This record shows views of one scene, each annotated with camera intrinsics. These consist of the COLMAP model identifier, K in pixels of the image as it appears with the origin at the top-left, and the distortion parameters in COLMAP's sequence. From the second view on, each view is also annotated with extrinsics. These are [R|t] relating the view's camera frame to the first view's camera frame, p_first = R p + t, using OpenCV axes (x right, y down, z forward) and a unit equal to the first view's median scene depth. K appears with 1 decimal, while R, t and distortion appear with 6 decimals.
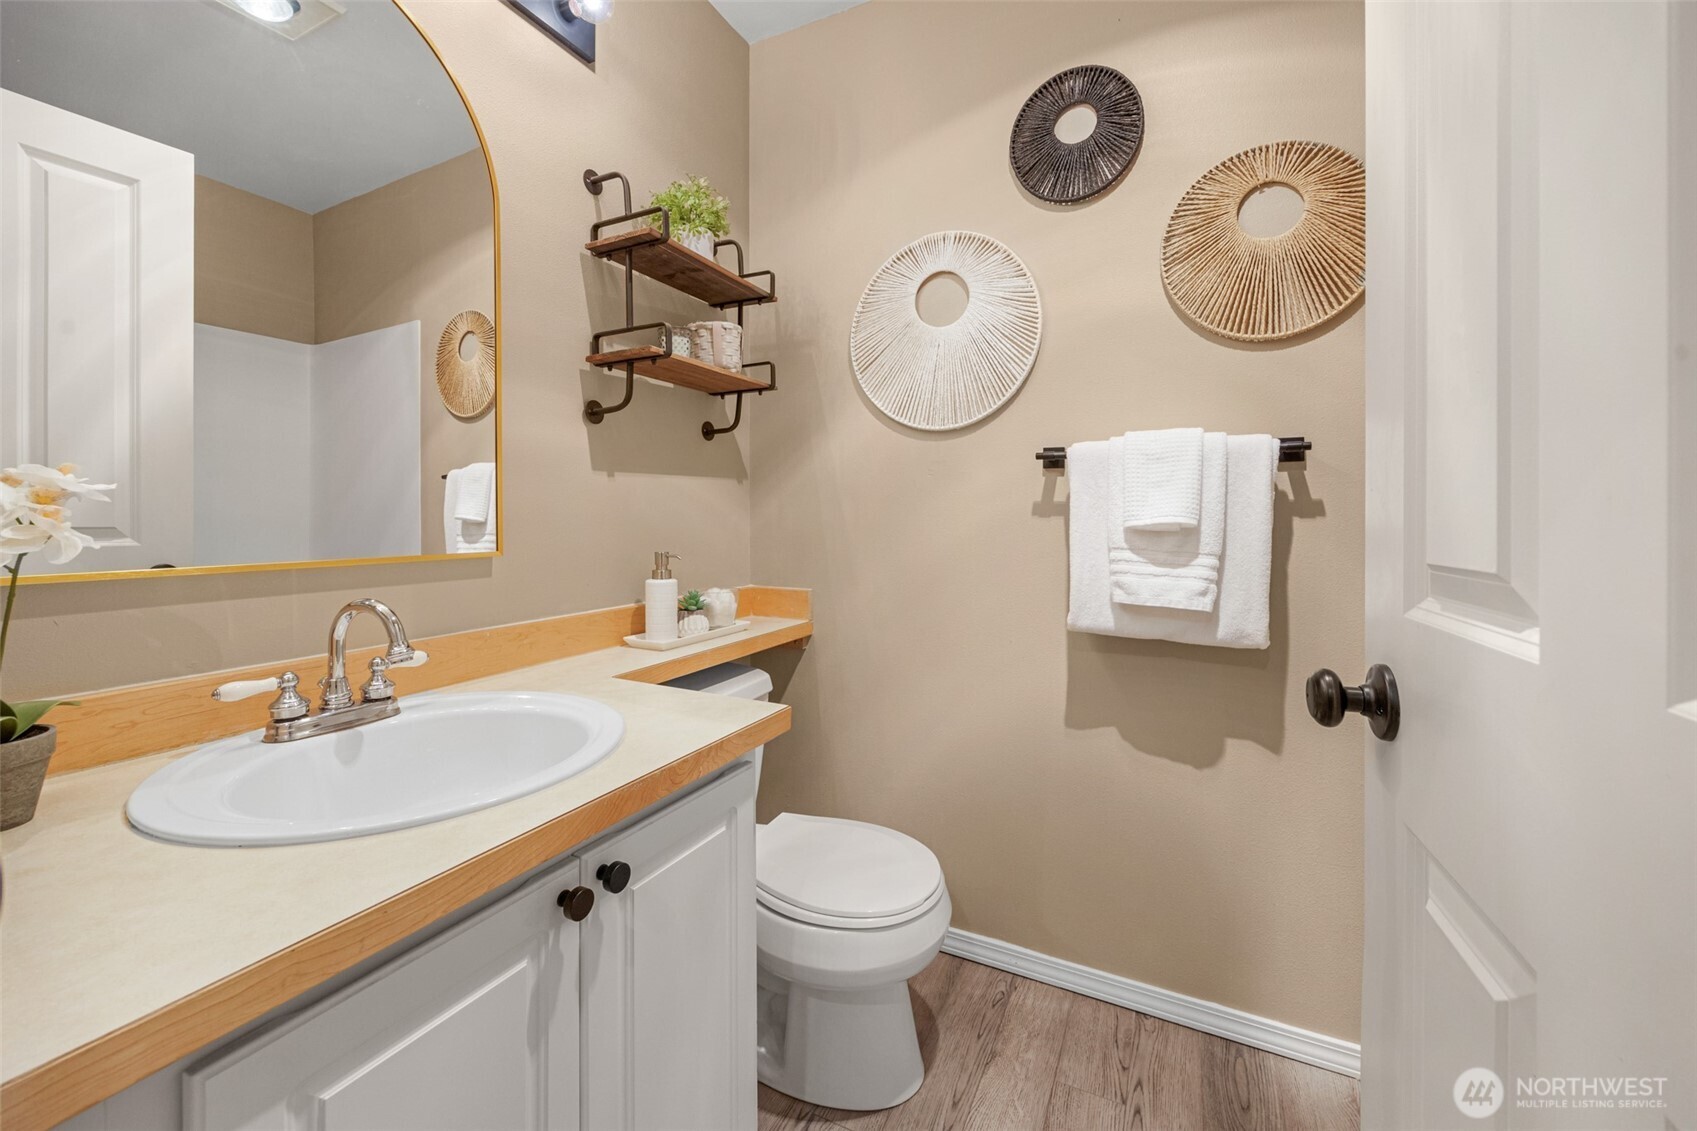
lens RADIAL K [[660.3, 0, 847.9], [0, 660.3, 520.7], [0, 0, 1]] dist [-0.001956, -0.000147]
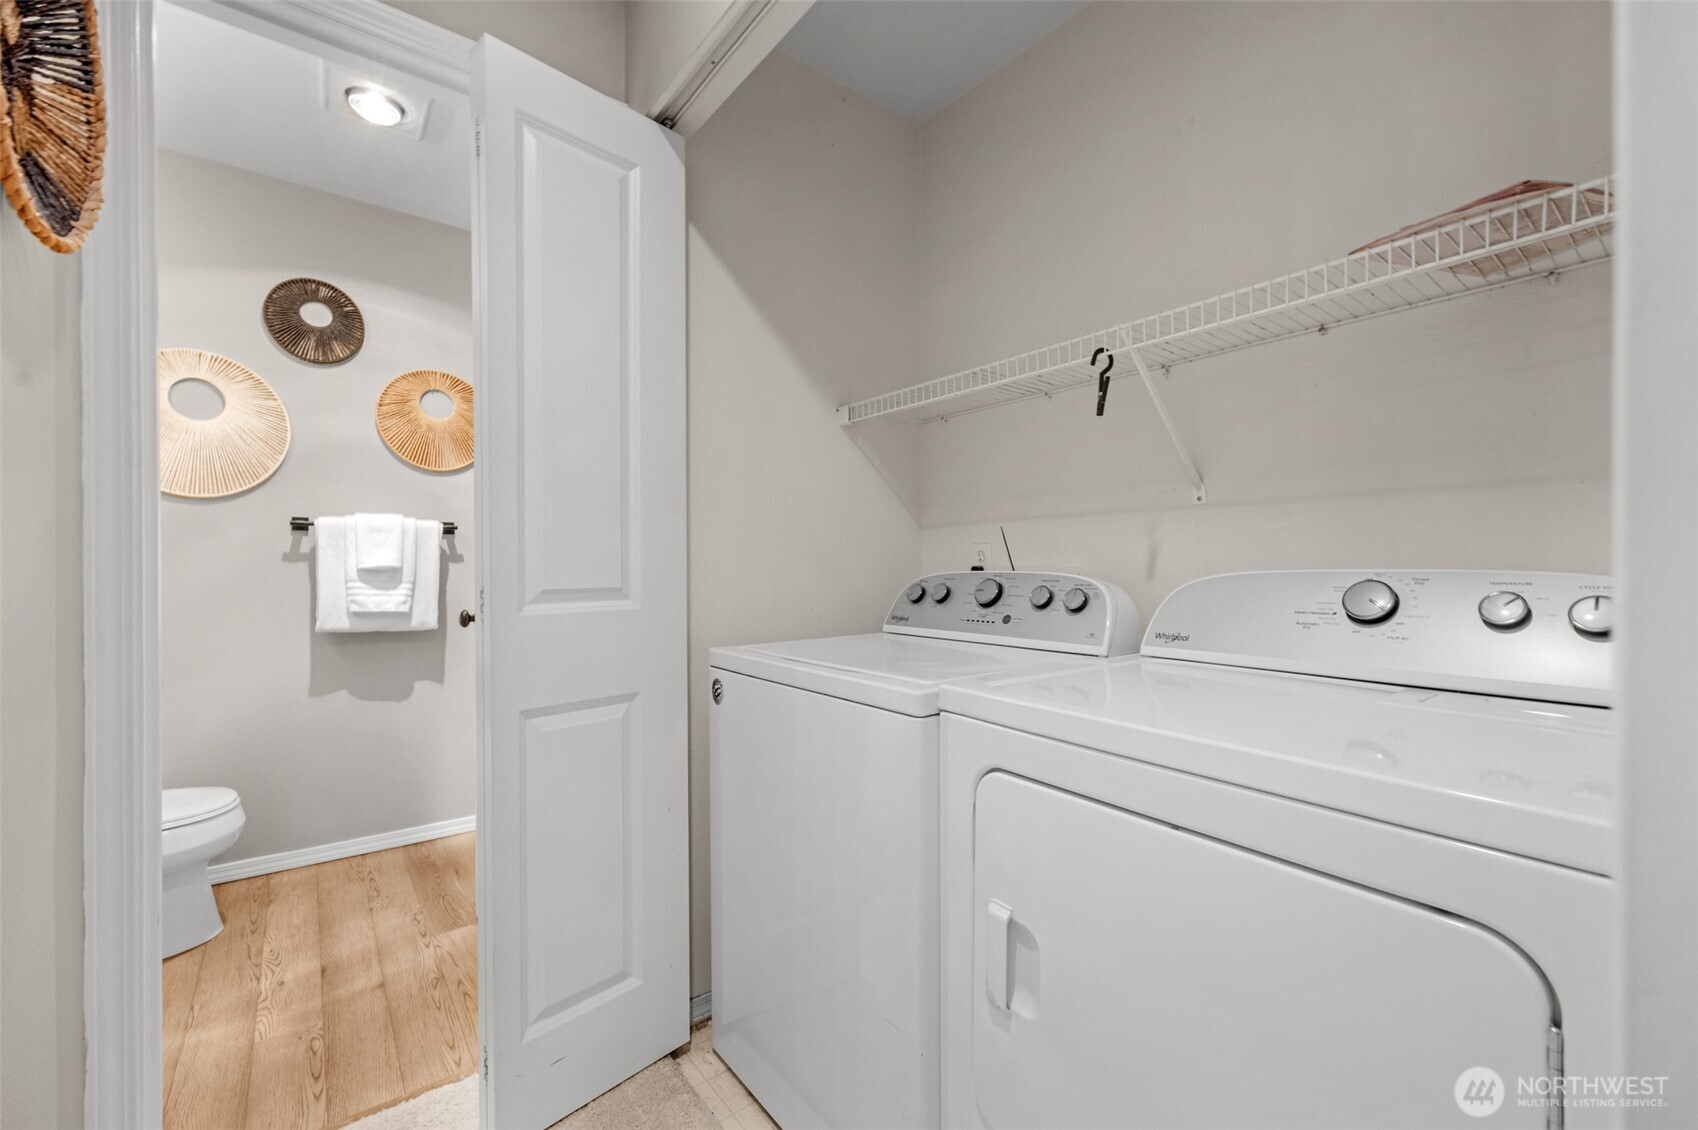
lens RADIAL K [[683.9, 0, 849.0], [0, 683.9, 565.0], [0, 0, 1]] dist [0.000627, 0.000049]
pose [[0.420402, -0.001561, 0.907336, -0.670057], [0.003282, 0.999995, 0.000200, 0.005047], [-0.907332, 0.002894, 0.420405, -0.933816]]
